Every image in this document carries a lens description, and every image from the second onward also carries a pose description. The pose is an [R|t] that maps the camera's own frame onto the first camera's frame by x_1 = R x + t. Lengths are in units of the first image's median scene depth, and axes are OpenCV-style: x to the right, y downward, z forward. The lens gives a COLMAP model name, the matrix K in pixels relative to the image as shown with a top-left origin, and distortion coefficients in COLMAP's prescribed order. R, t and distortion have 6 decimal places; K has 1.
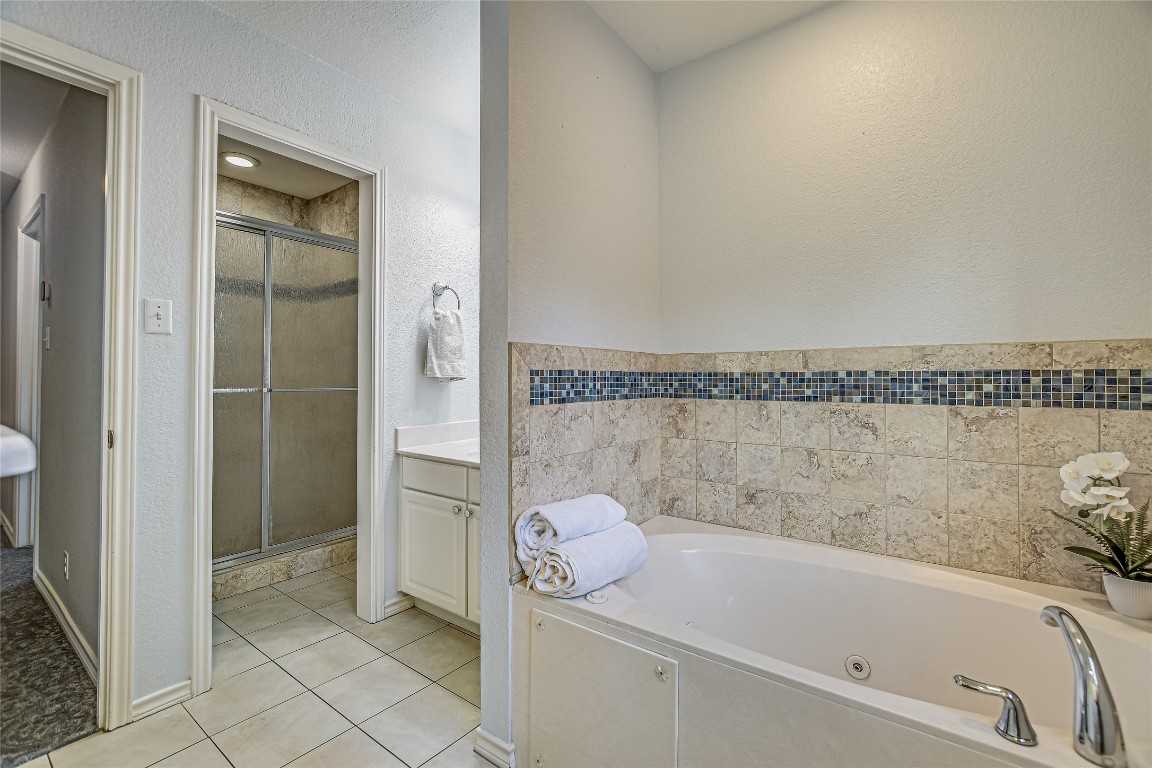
lens RADIAL K [[504.2, 0, 581.7], [0, 504.2, 377.9], [0, 0, 1]] dist [-0.007305, 0.000097]
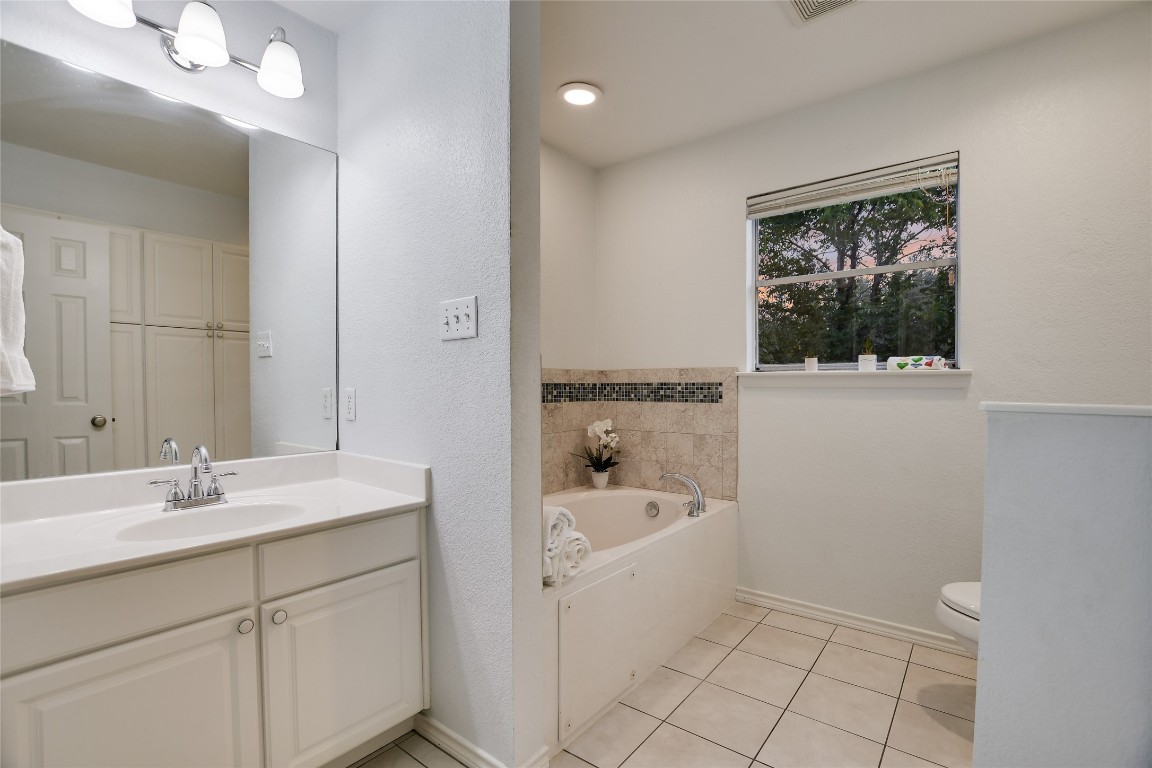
lens RADIAL K [[512.8, 0, 582.0], [0, 512.8, 387.9], [0, 0, 1]] dist [-0.027103, 0.003359]
pose [[0.033224, -0.003091, 0.999443, -1.140134], [0.006385, 0.999975, 0.002880, -0.003041], [-0.999428, 0.006285, 0.033243, 0.873672]]
